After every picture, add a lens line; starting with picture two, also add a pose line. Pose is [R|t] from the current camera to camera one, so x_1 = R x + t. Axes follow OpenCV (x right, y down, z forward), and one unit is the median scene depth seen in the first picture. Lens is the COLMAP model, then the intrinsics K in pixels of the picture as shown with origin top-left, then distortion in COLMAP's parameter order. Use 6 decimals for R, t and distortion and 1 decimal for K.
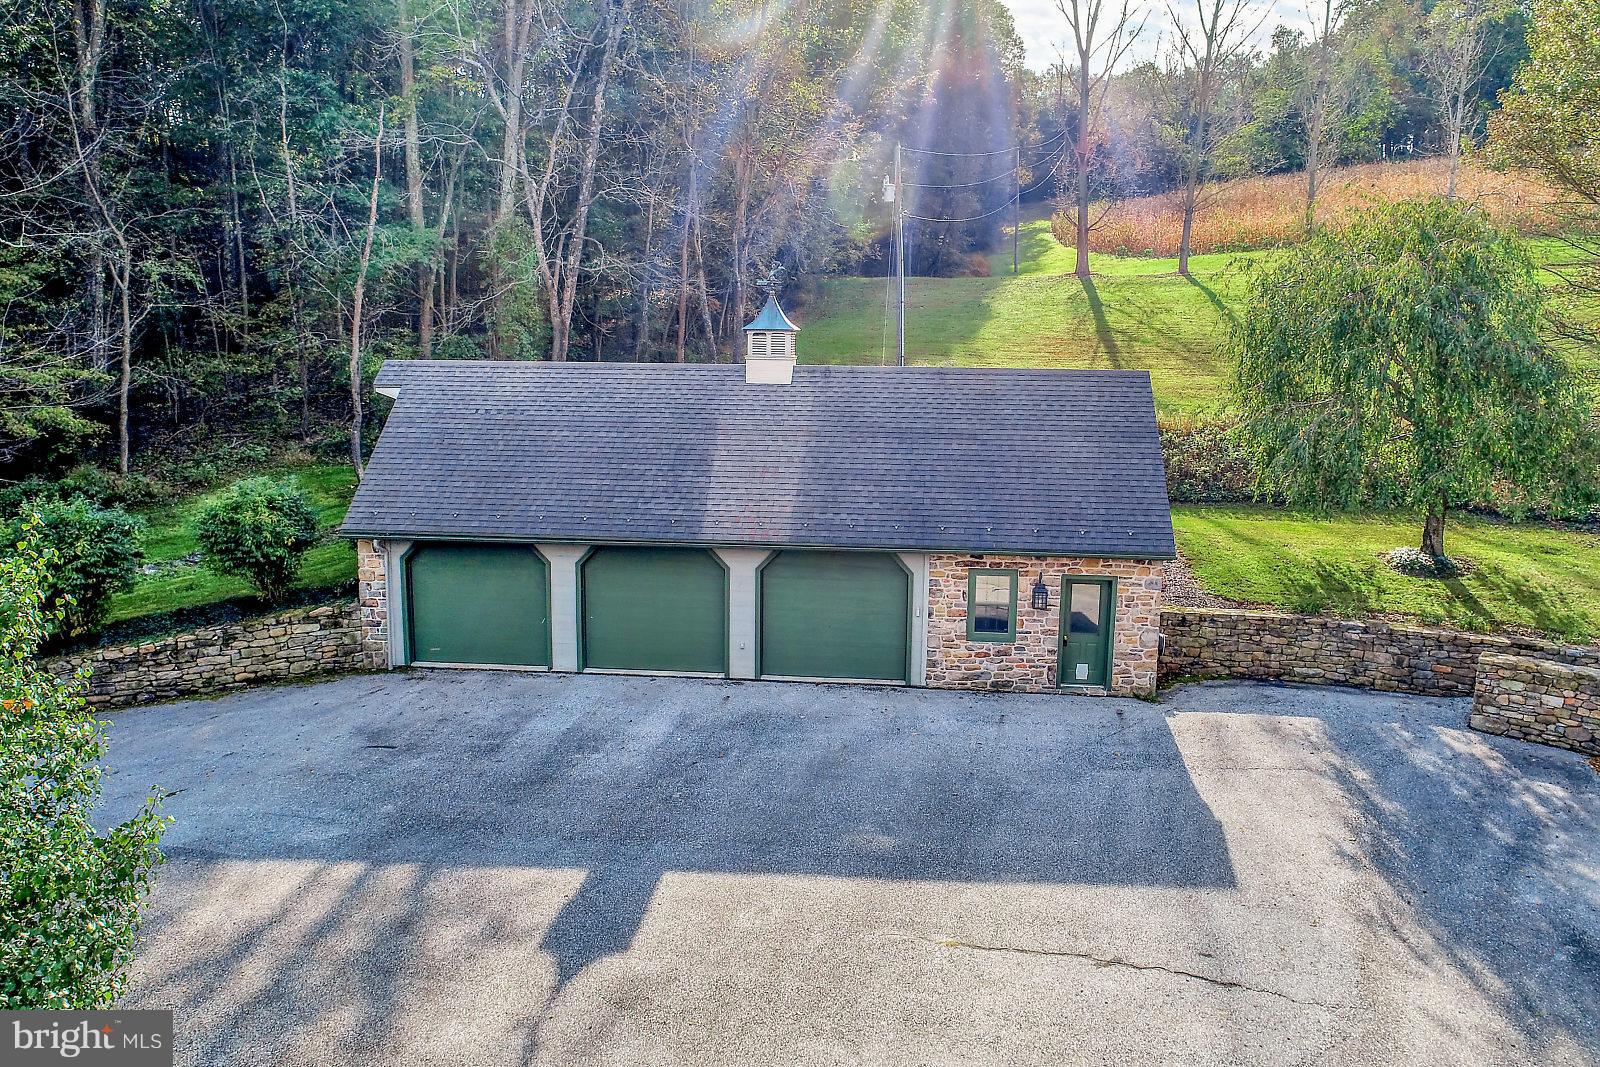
lens RADIAL K [[1209.6, 0, 789.2], [0, 1209.6, 532.3], [0, 0, 1]] dist [-0.001418, 0.002662]
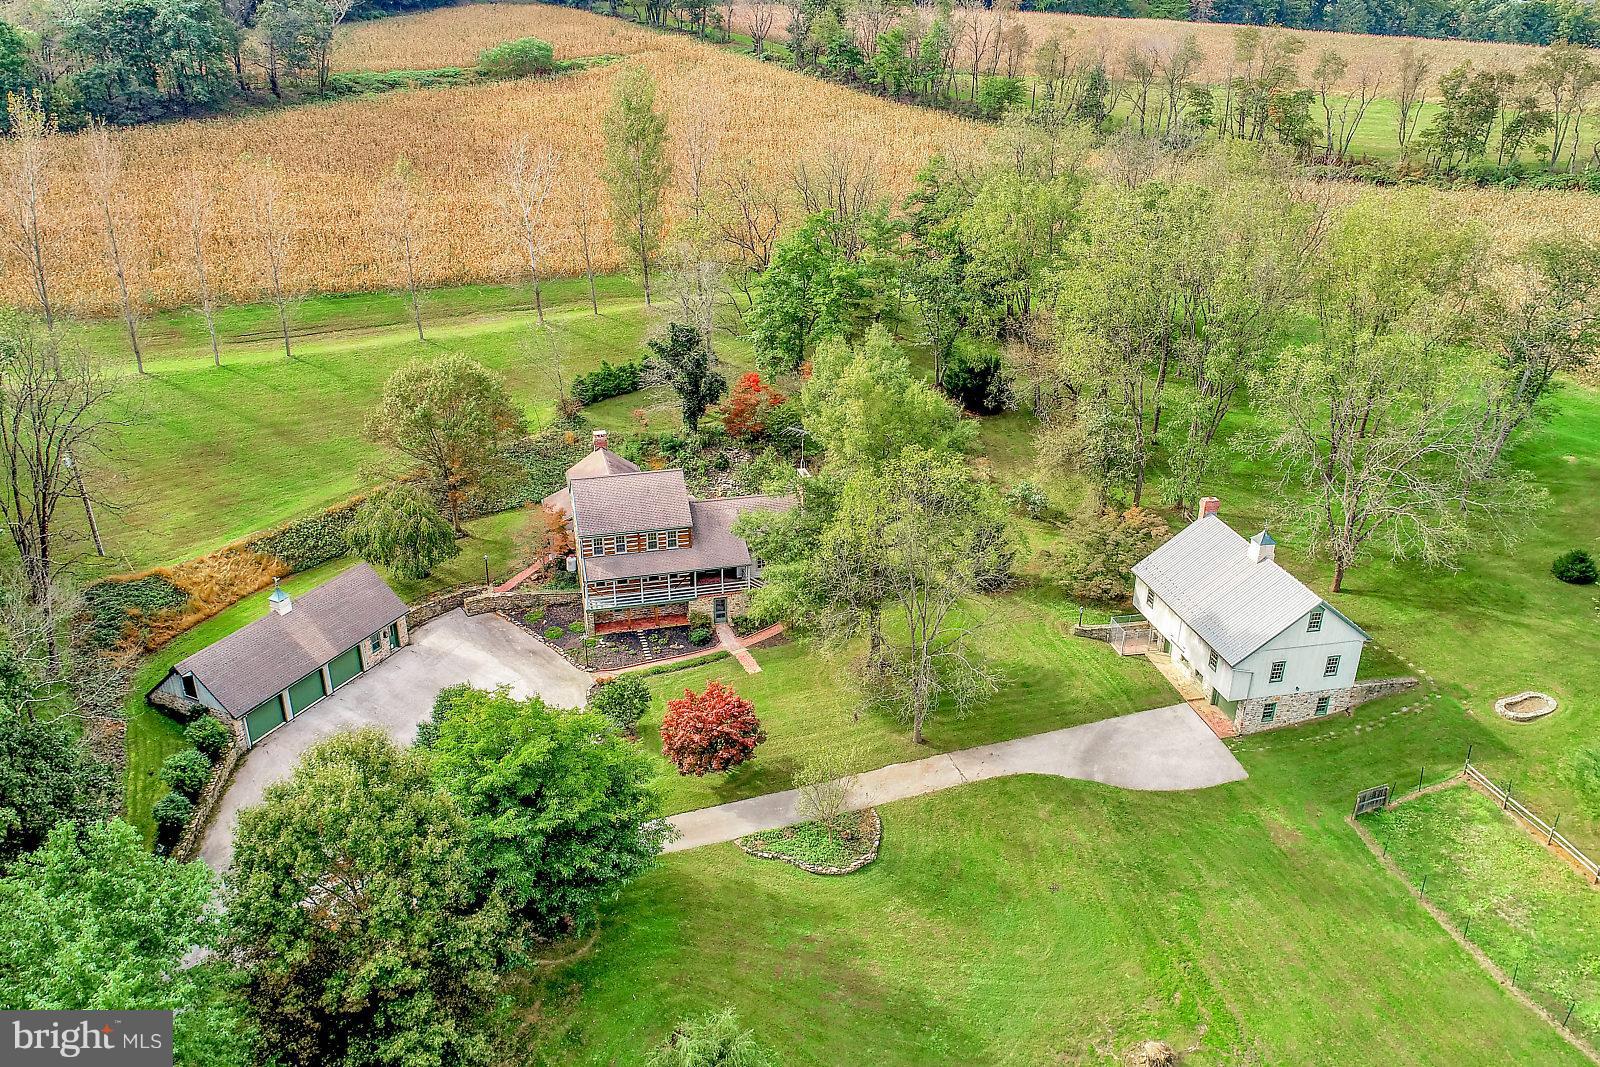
lens RADIAL K [[1209.6, 0, 797.9], [0, 1209.6, 527.3], [0, 0, 1]] dist [-0.001418, 0.002662]
pose [[0.332259, -0.397959, 0.855121, -2.805085], [0.152512, 0.917366, 0.367667, -1.647290], [-0.930776, 0.008256, 0.365497, -1.818582]]
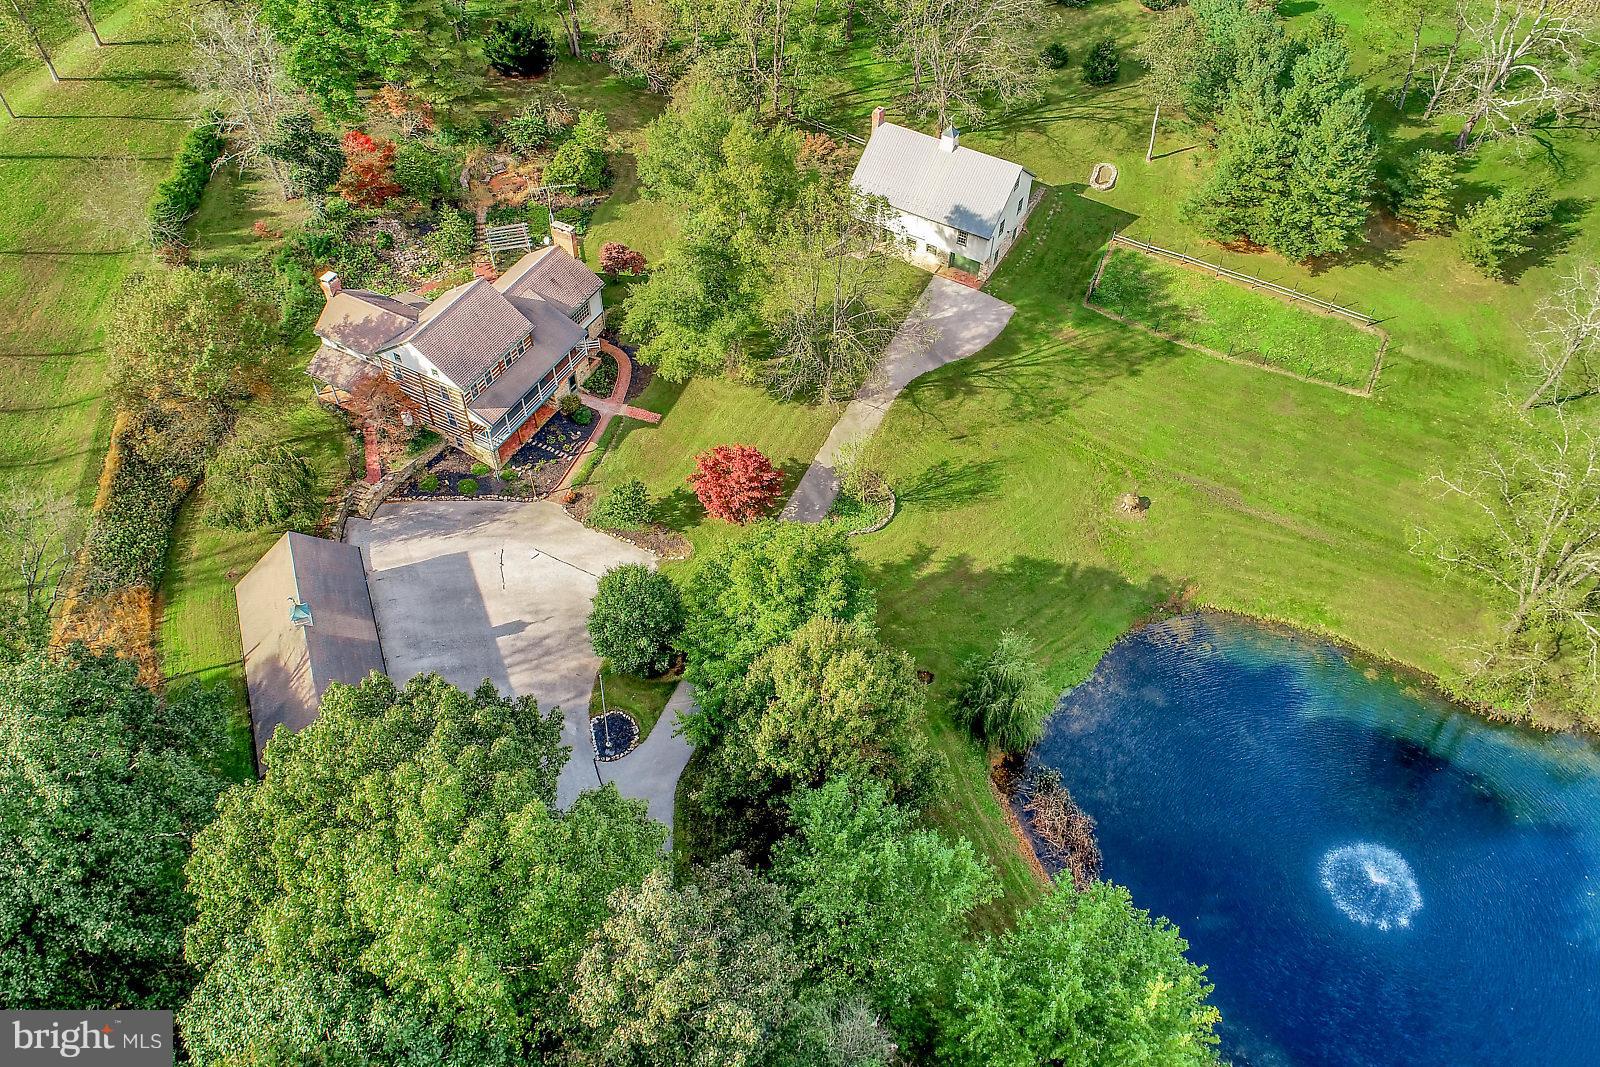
lens RADIAL K [[1209.6, 0, 779.2], [0, 1209.6, 536.5], [0, 0, 1]] dist [-0.001418, 0.002662]
pose [[-0.455869, -0.679402, 0.574976, -2.662996], [0.135443, 0.585528, 0.799257, -3.110079], [-0.879681, 0.442233, -0.174904, 0.531474]]
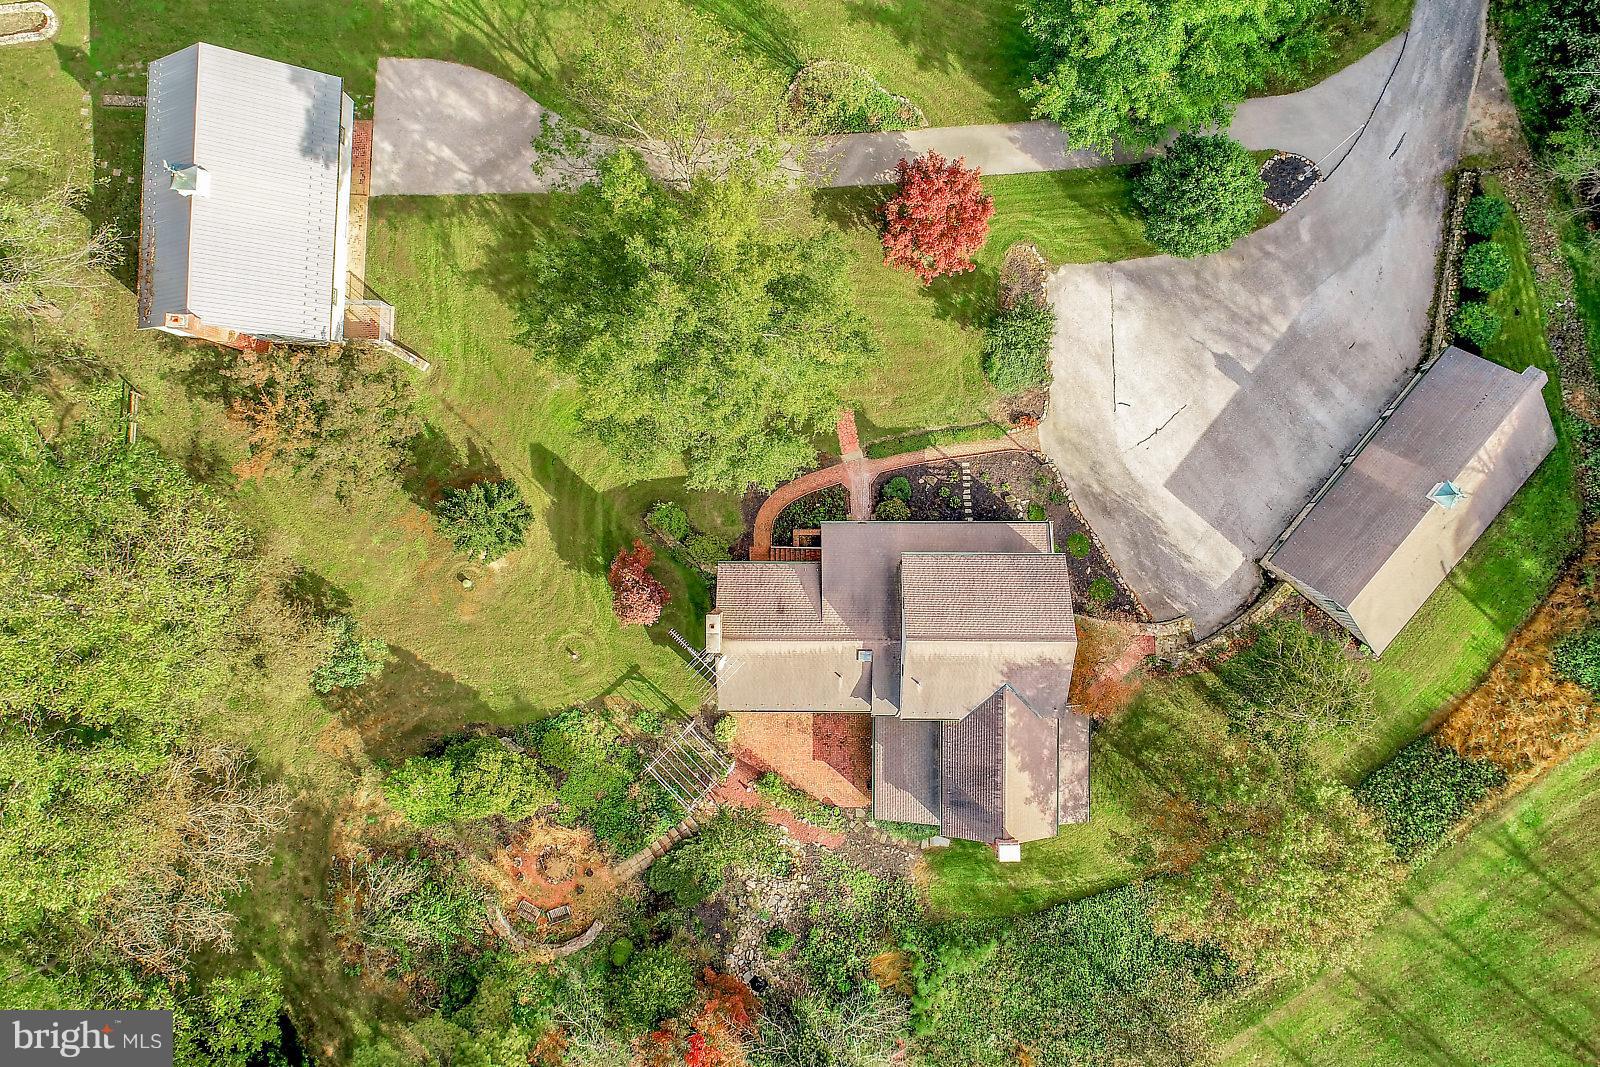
lens RADIAL K [[1209.6, 0, 796.1], [0, 1209.6, 536.9], [0, 0, 1]] dist [-0.001418, 0.002662]
pose [[-0.561798, 0.827255, -0.005619, 1.049302], [-0.140874, -0.088972, 0.986022, -3.086499], [0.815191, 0.554737, 0.166523, -0.575359]]
